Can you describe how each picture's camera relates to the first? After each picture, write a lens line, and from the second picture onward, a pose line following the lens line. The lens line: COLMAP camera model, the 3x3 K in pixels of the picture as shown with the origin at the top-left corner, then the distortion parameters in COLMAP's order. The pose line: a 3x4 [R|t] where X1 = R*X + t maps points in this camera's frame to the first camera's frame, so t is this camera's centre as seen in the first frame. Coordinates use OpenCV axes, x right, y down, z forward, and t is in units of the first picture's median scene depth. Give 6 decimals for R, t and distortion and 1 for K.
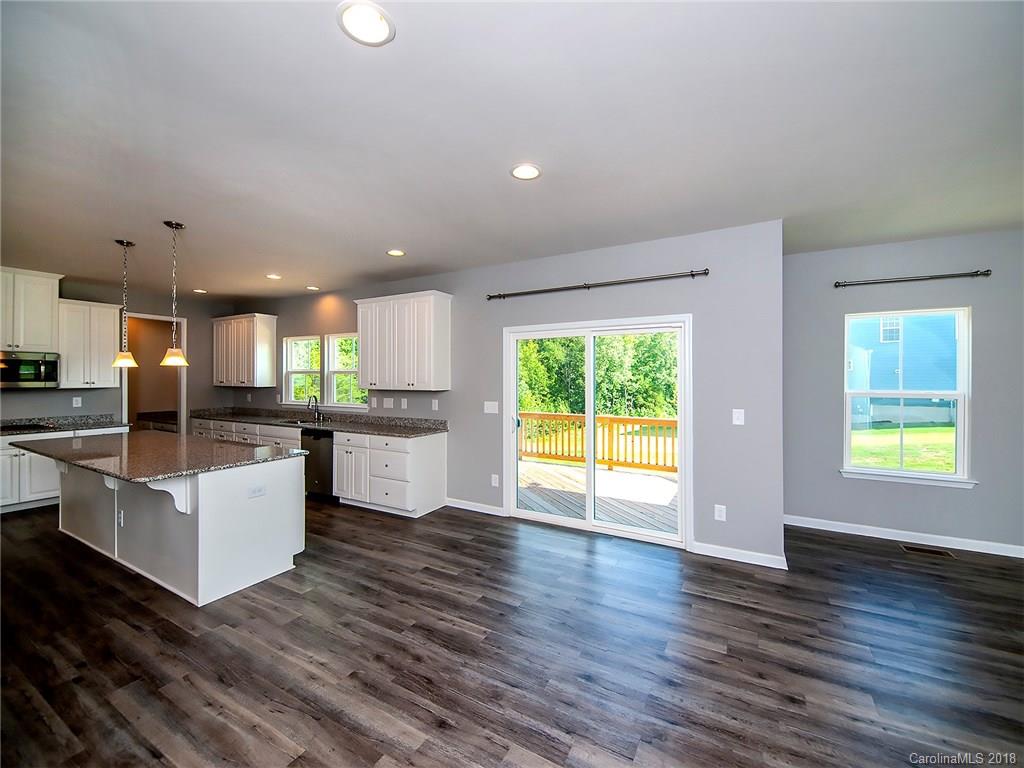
lens RADIAL K [[422.3, 0, 507.7], [0, 422.3, 379.2], [0, 0, 1]] dist [0.005557, -0.005403]
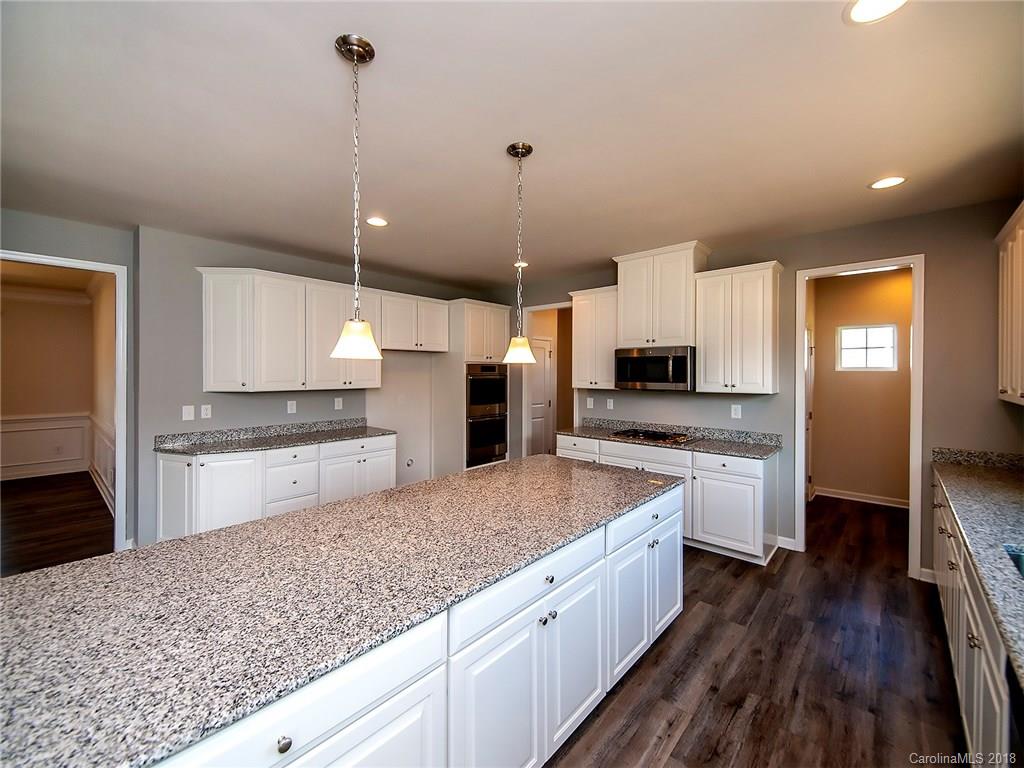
lens RADIAL K [[422.3, 0, 506.9], [0, 422.3, 375.0], [0, 0, 1]] dist [0.005557, -0.005403]
pose [[-0.213783, 0.006440, -0.976860, -0.242322], [-0.005314, 0.999956, 0.007755, -0.012591], [0.976867, 0.006849, -0.213740, 0.803721]]
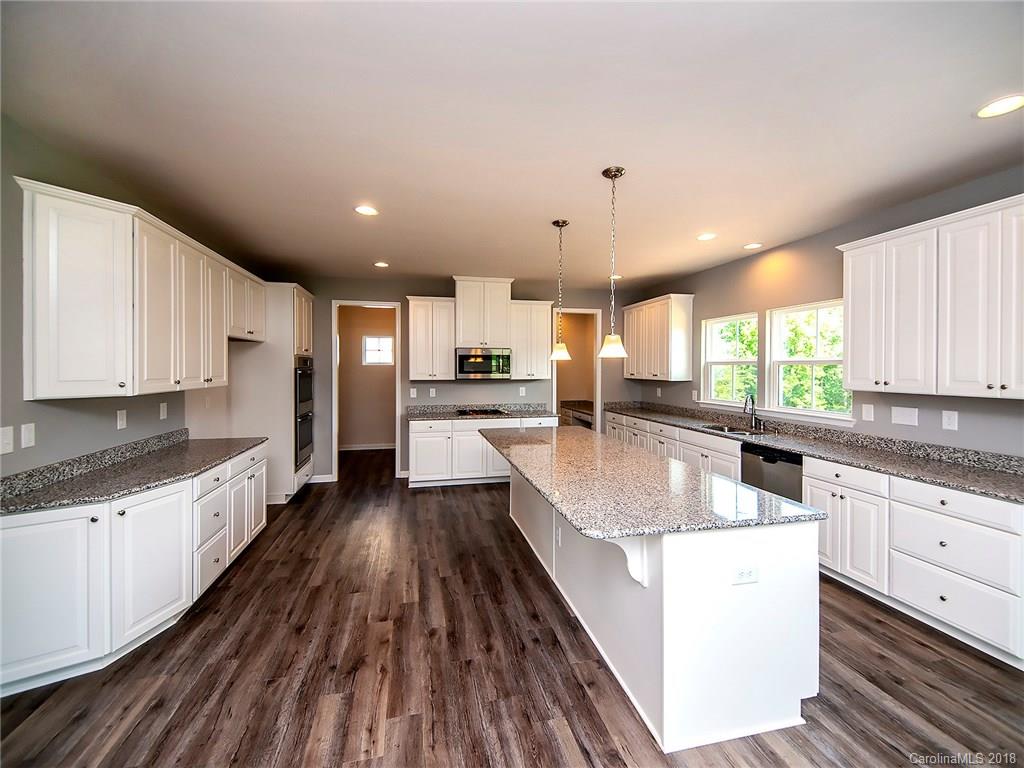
lens RADIAL K [[422.3, 0, 506.8], [0, 422.3, 370.9], [0, 0, 1]] dist [0.005557, -0.005403]
pose [[0.673728, 0.005434, -0.738960, -0.226646], [-0.001743, 0.999982, 0.005765, -0.007302], [0.738977, -0.002595, 0.673725, 0.220794]]
